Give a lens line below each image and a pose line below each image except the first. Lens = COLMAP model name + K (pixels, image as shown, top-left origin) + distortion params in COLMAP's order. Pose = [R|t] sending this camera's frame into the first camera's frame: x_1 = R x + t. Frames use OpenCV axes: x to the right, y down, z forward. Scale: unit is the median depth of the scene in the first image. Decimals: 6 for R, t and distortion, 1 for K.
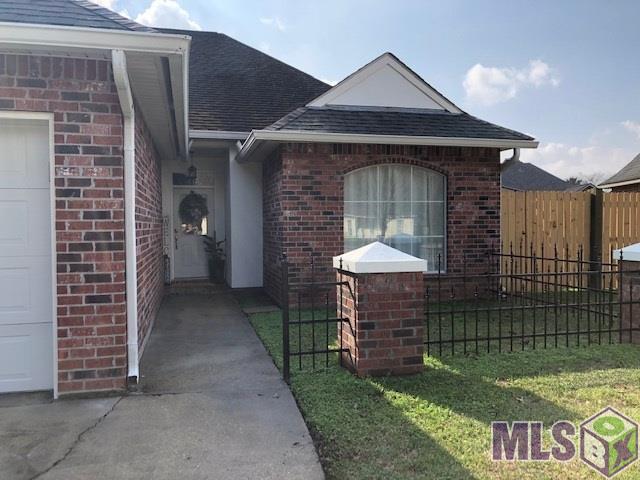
lens RADIAL K [[531.5, 0, 320.2], [0, 531.5, 240.6], [0, 0, 1]] dist [0.011836, 0.001045]
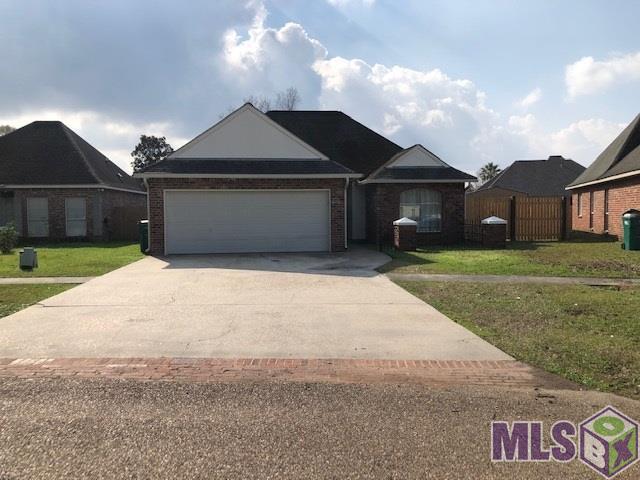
lens RADIAL K [[531.5, 0, 318.6], [0, 531.5, 240.4], [0, 0, 1]] dist [0.011836, 0.001045]
pose [[0.989744, 0.004311, -0.142789, 0.021676], [-0.000758, 0.999689, 0.024929, 0.039274], [0.142852, -0.024565, 0.989439, -1.620560]]
